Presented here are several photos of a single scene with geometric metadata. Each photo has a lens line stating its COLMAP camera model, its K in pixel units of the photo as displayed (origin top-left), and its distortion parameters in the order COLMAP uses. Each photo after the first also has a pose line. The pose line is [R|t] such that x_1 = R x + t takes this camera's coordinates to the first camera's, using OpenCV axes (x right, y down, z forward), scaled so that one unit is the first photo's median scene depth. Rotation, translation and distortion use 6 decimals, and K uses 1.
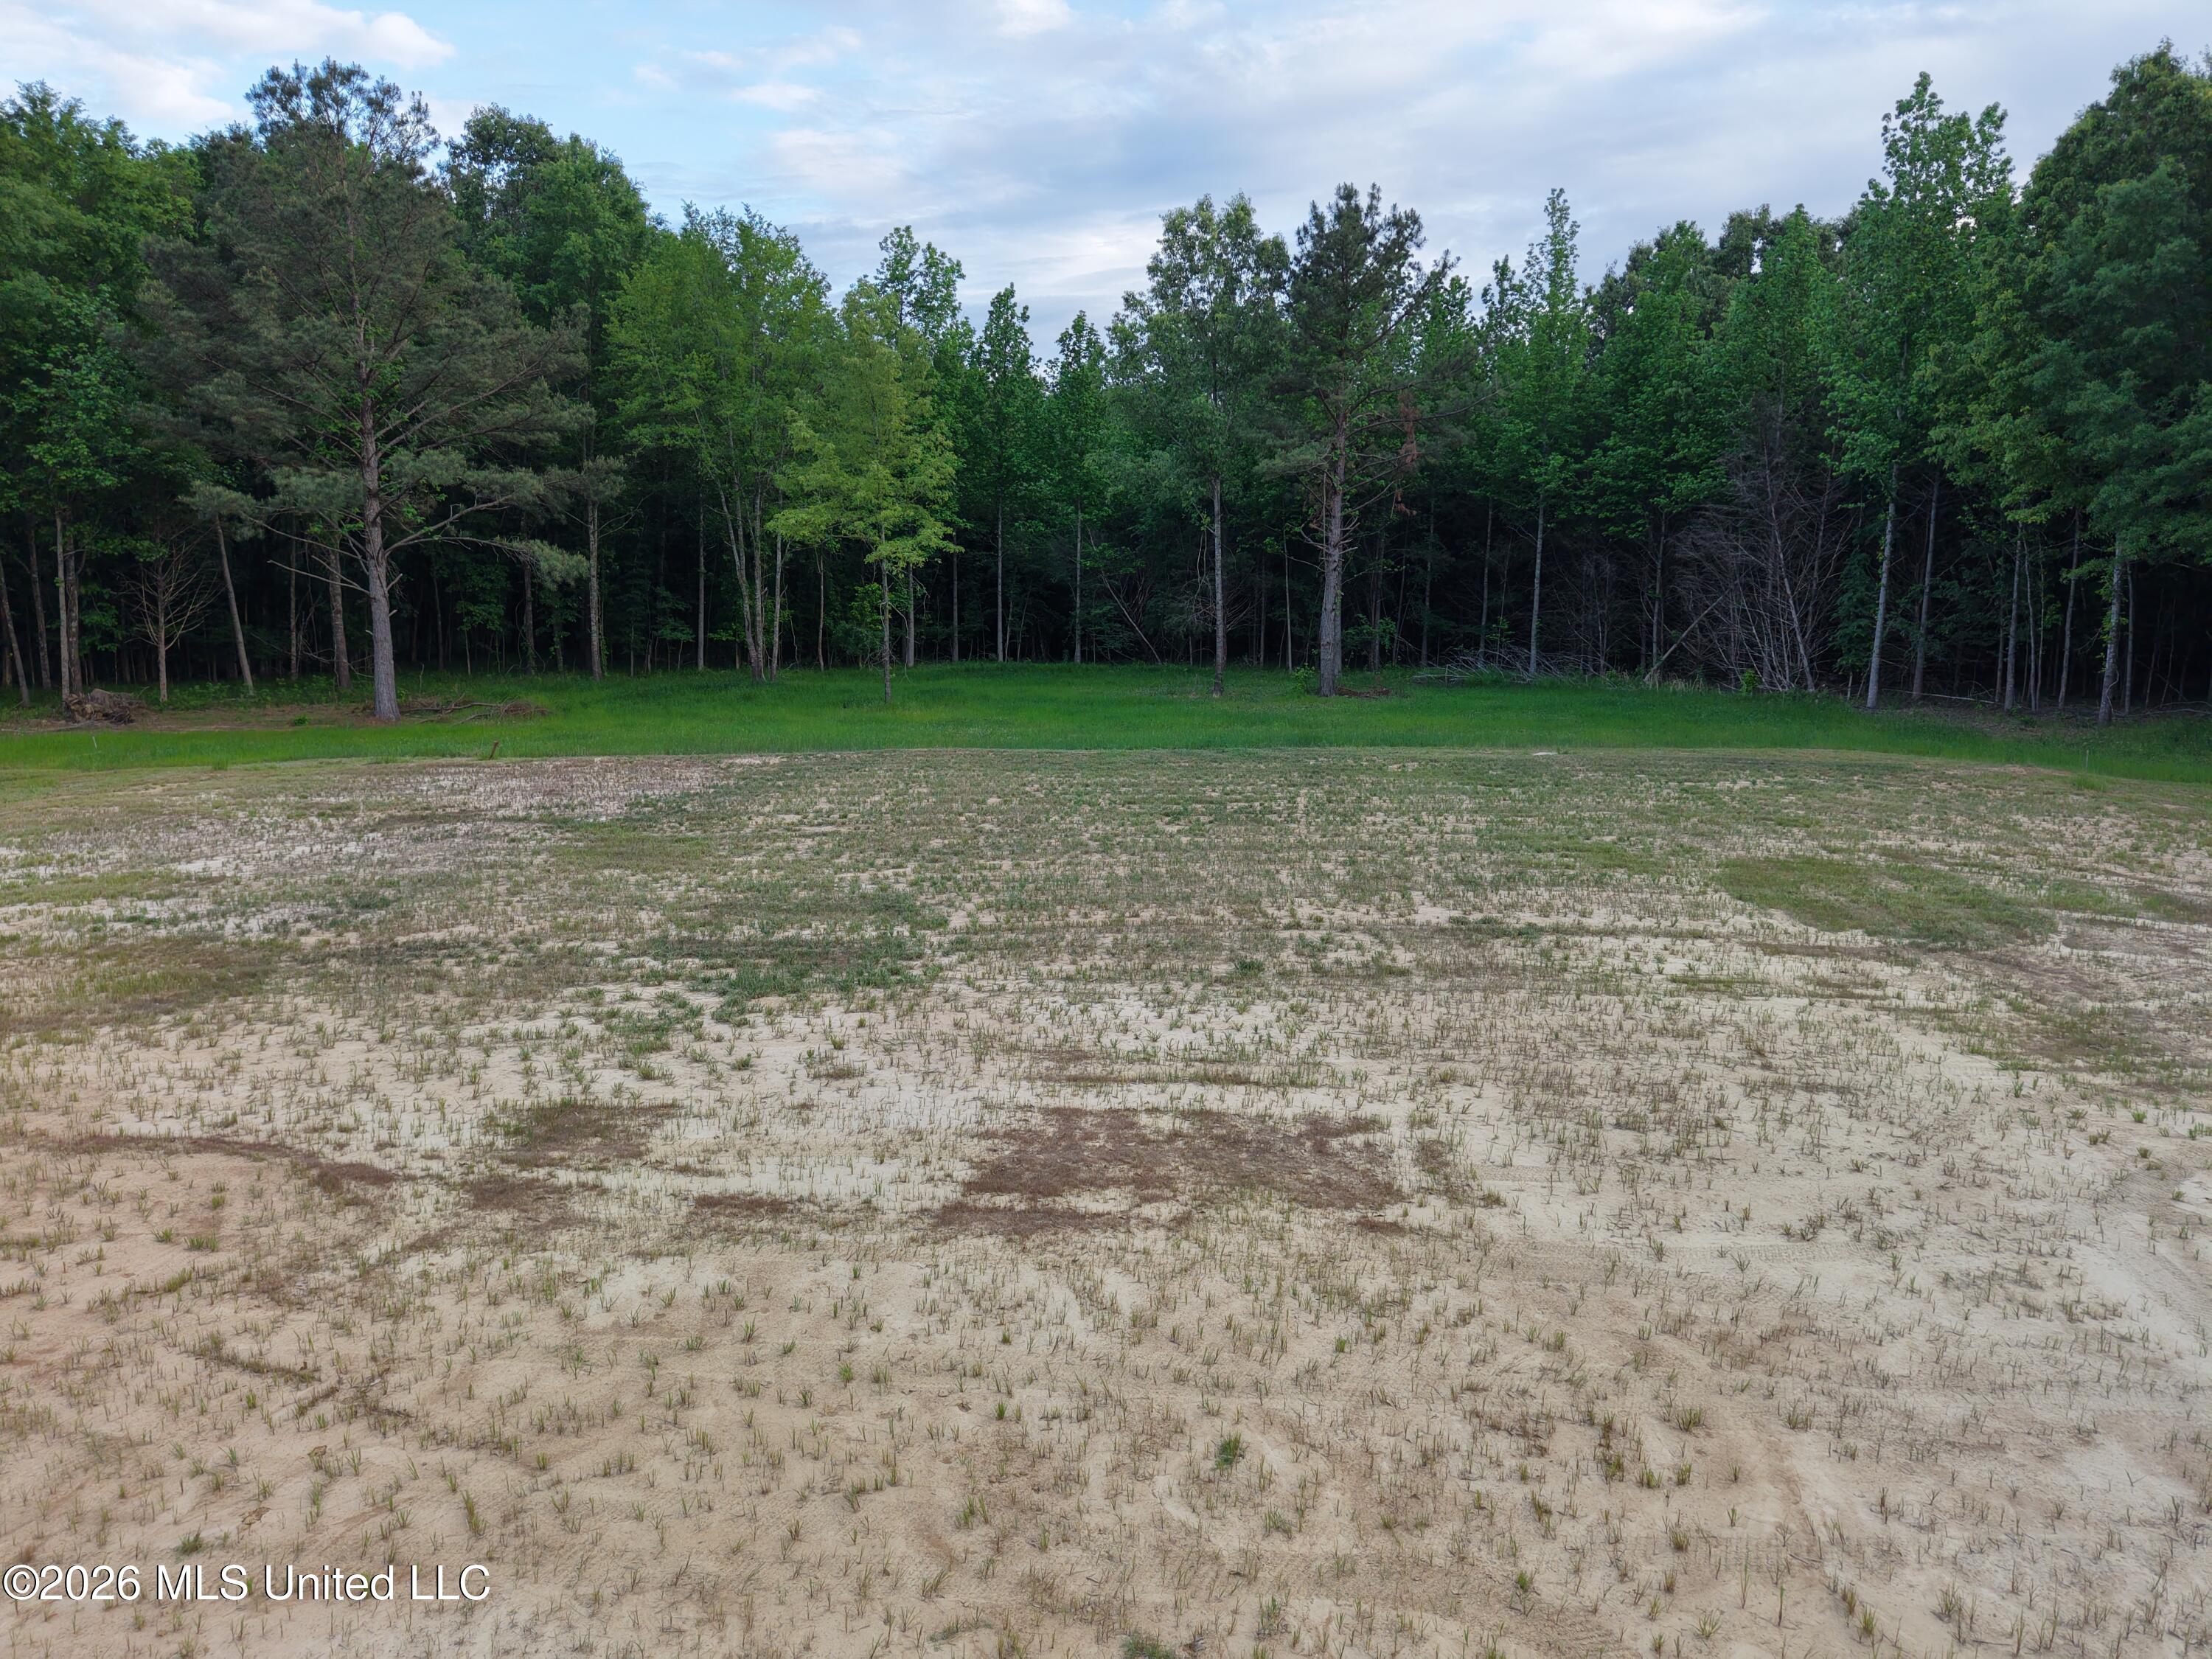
lens RADIAL K [[1474.6, 0, 1109.9], [0, 1474.6, 833.7], [0, 0, 1]] dist [0.035166, -0.033749]
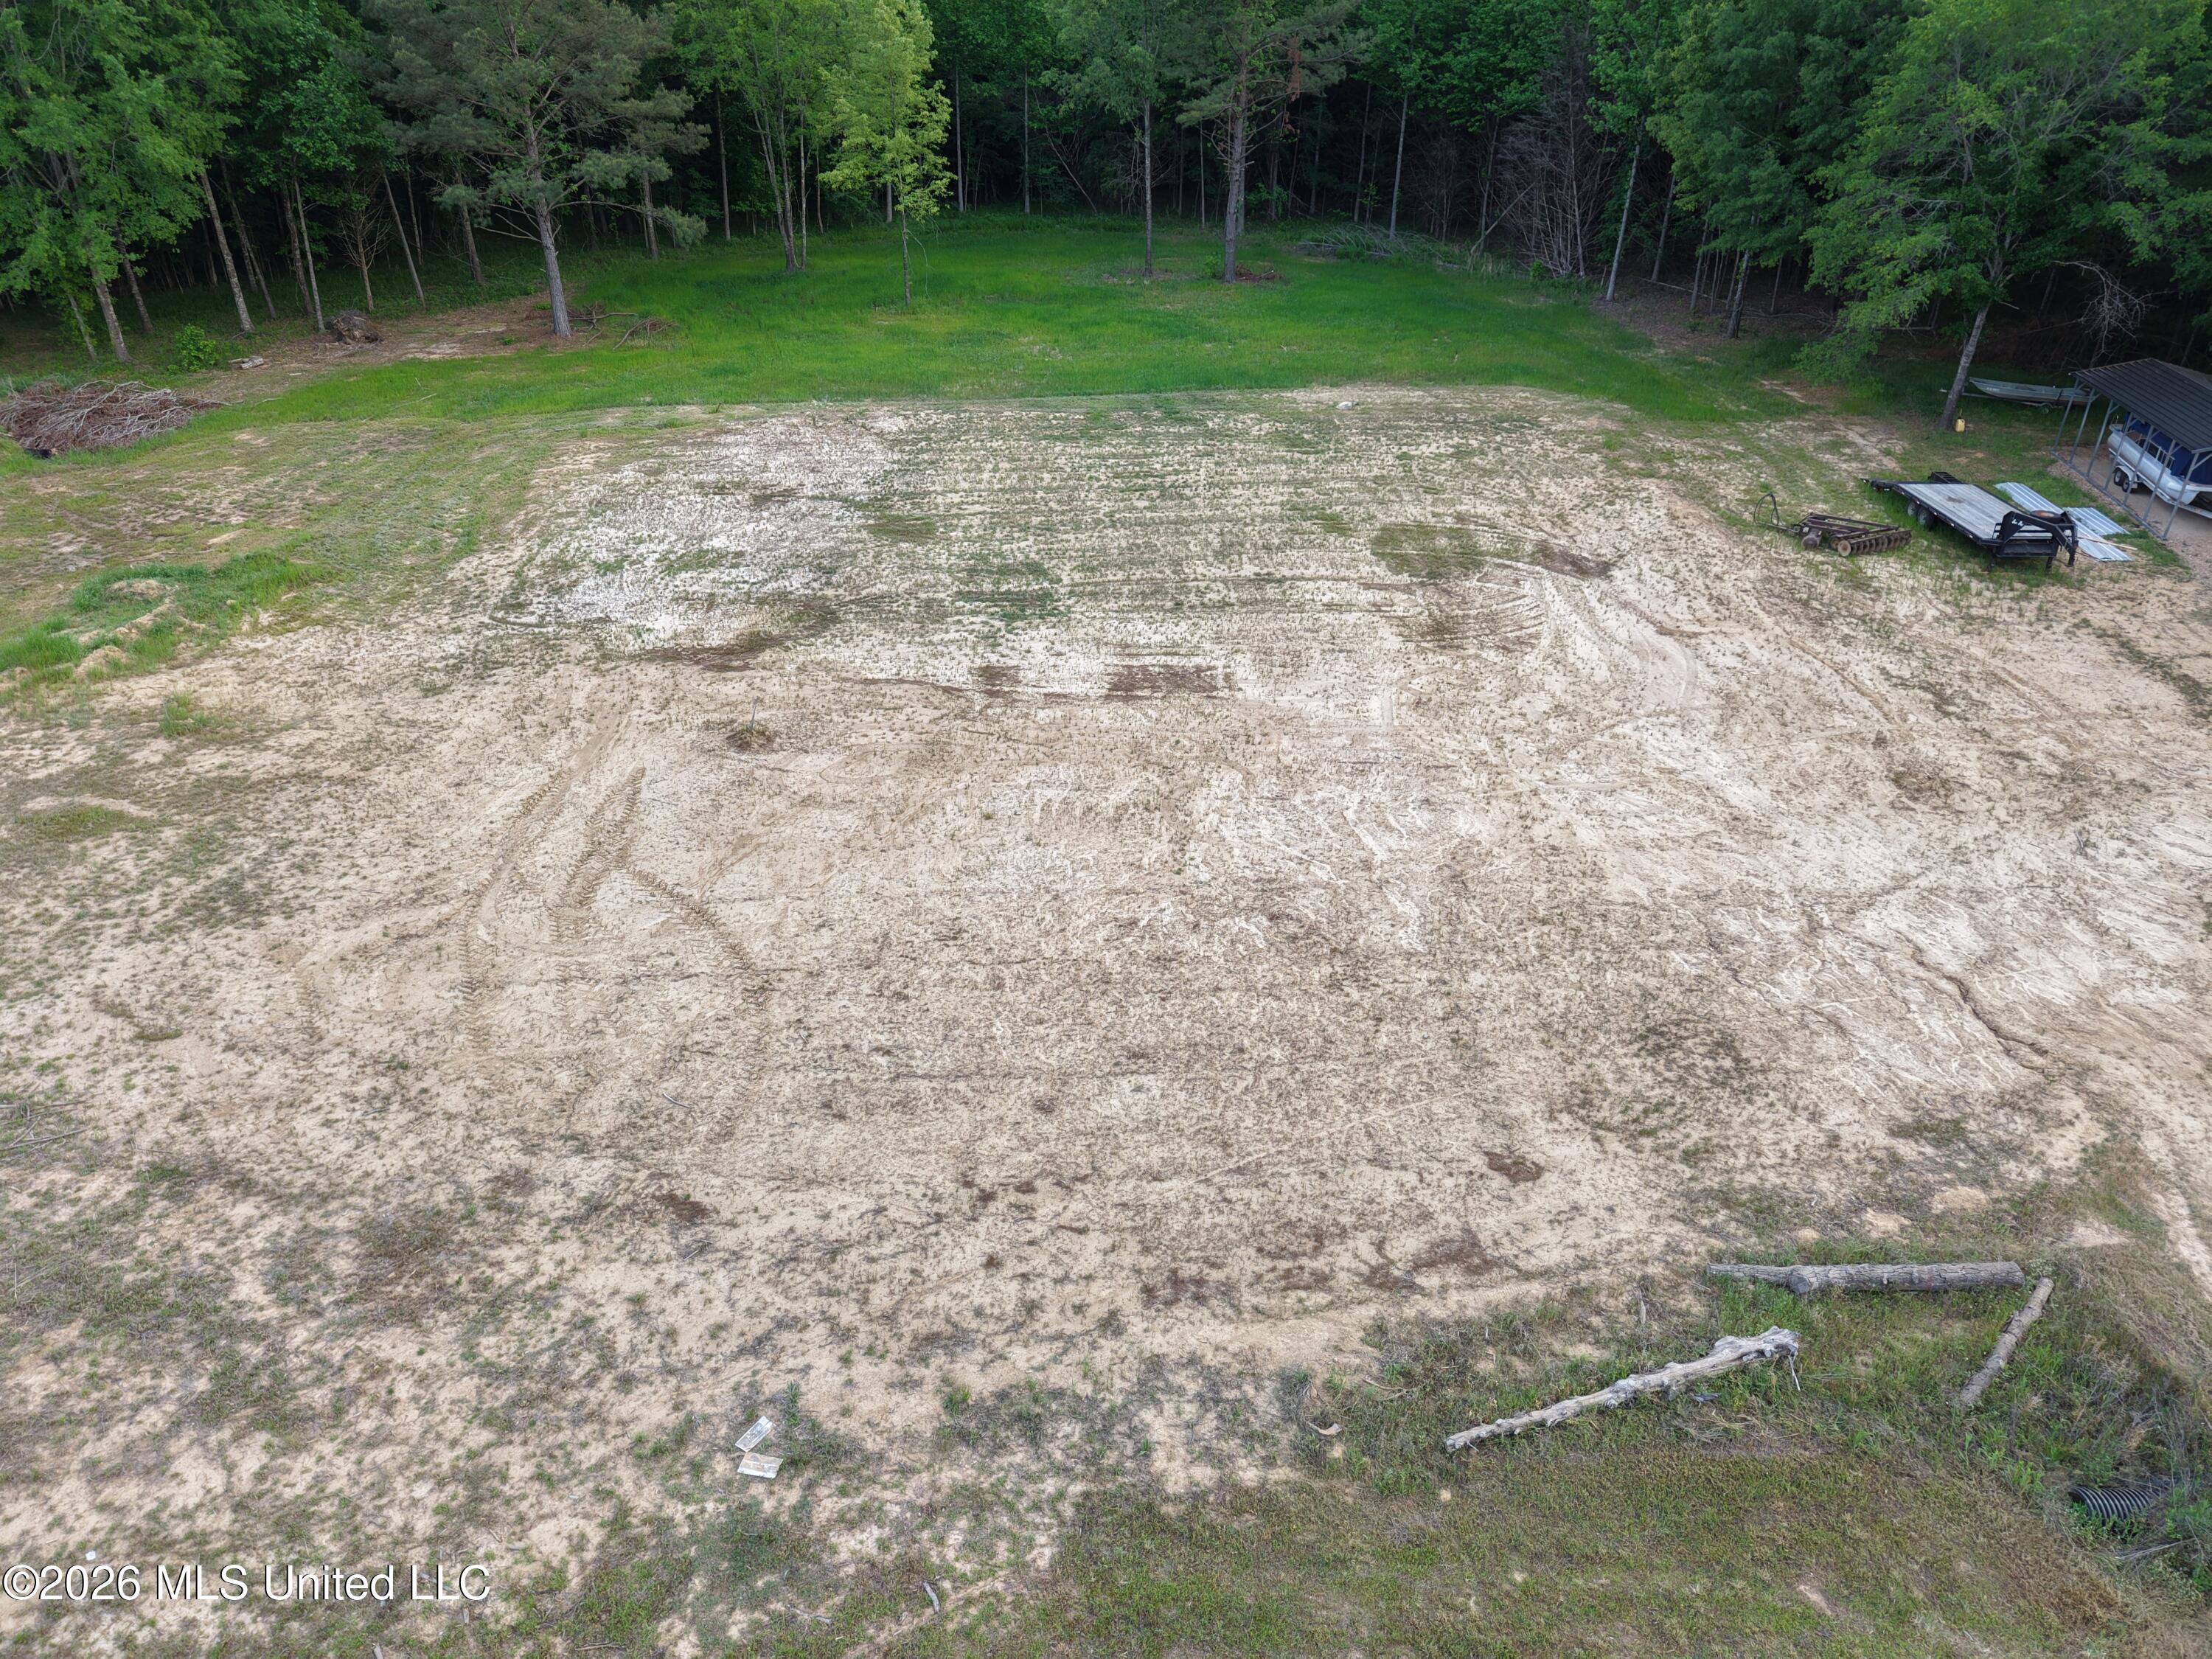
lens RADIAL K [[1474.6, 0, 1109.9], [0, 1474.6, 833.7], [0, 0, 1]] dist [0.035166, -0.033749]
pose [[0.998051, -0.030002, 0.054714, -0.049759], [0.007386, 0.927467, 0.373833, -0.135535], [-0.061961, -0.372700, 0.925881, -0.432371]]
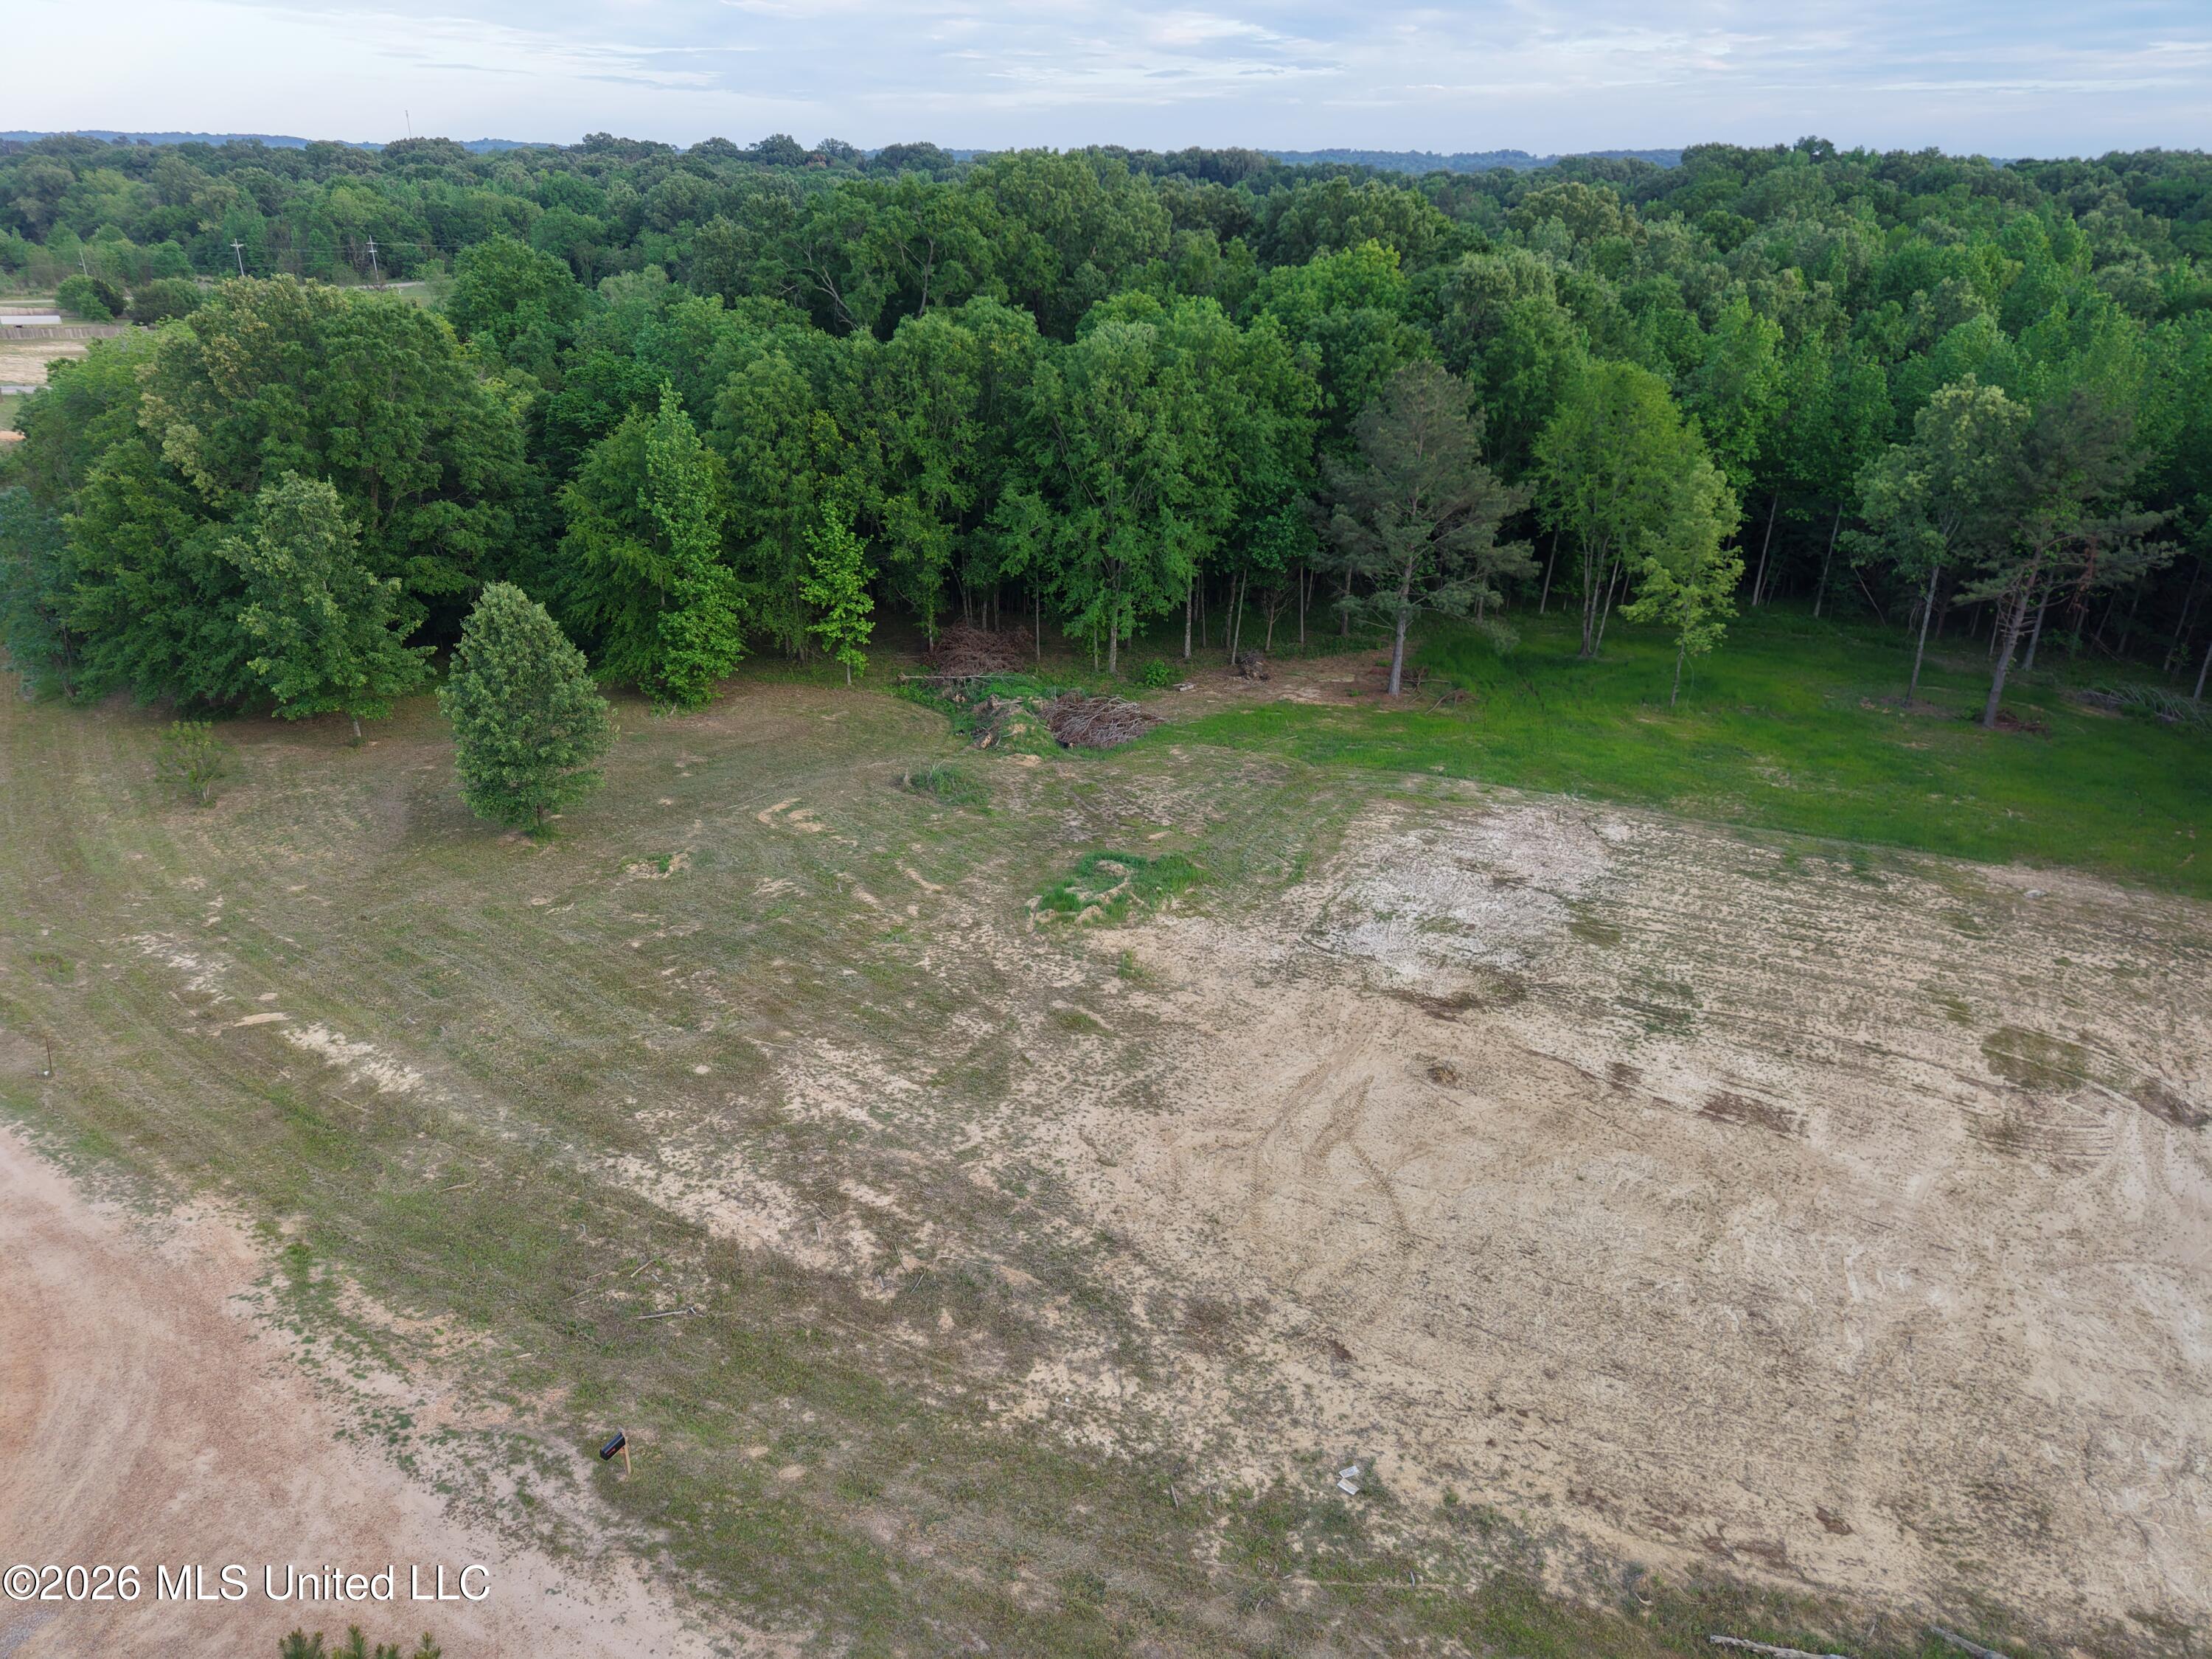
lens RADIAL K [[1474.6, 0, 1109.9], [0, 1474.6, 833.7], [0, 0, 1]] dist [0.035166, -0.033749]
pose [[0.890483, 0.191565, -0.412726, 0.002319], [-0.087224, 0.962101, 0.258366, -0.302484], [0.446579, -0.194071, 0.873444, -0.706119]]
